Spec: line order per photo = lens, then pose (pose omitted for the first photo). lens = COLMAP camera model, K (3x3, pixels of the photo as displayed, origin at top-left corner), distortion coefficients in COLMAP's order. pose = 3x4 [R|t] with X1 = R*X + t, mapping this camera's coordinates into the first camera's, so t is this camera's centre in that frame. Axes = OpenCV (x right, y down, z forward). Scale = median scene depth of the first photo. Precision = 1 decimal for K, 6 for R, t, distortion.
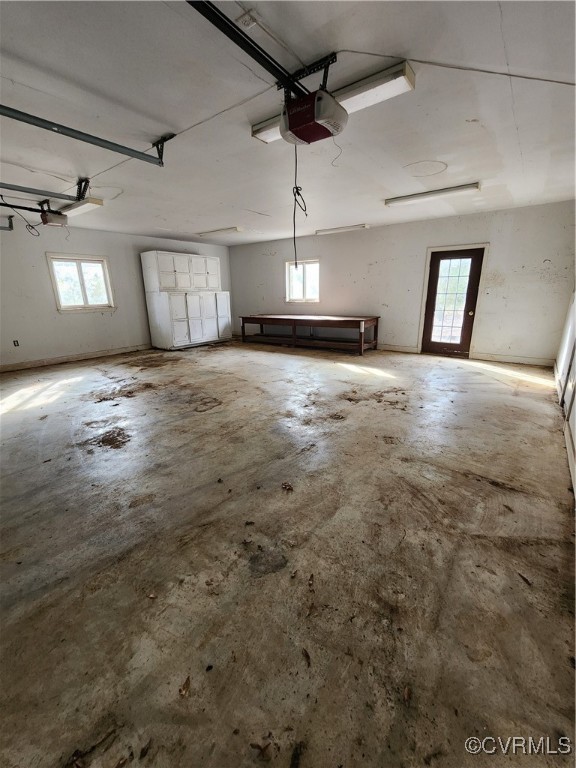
lens RADIAL K [[314.8, 0, 290.1], [0, 314.8, 383.5], [0, 0, 1]] dist [0.000622, 0.000074]
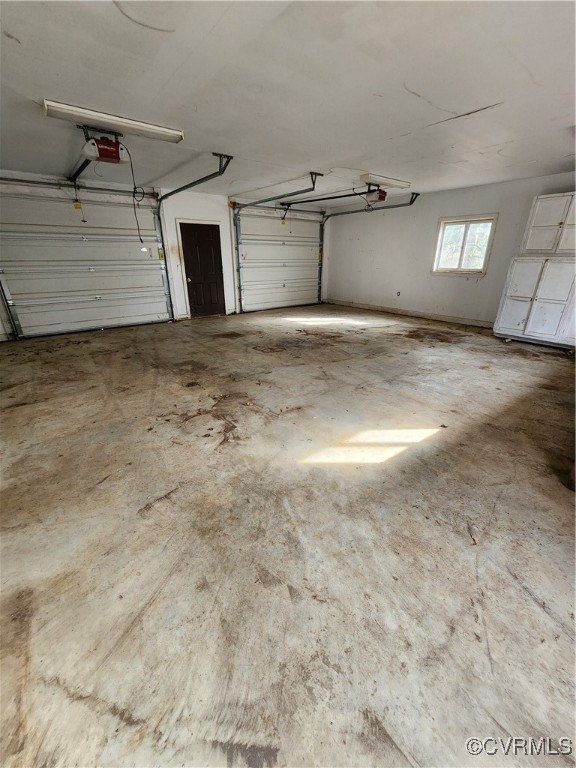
lens RADIAL K [[314.8, 0, 289.9], [0, 314.8, 384.3], [0, 0, 1]] dist [0.000622, 0.000074]
pose [[-0.256645, 0.380397, -0.888499, 0.937860], [-0.272031, 0.853697, 0.444074, -0.420119], [0.927433, 0.355669, -0.115618, 1.341737]]
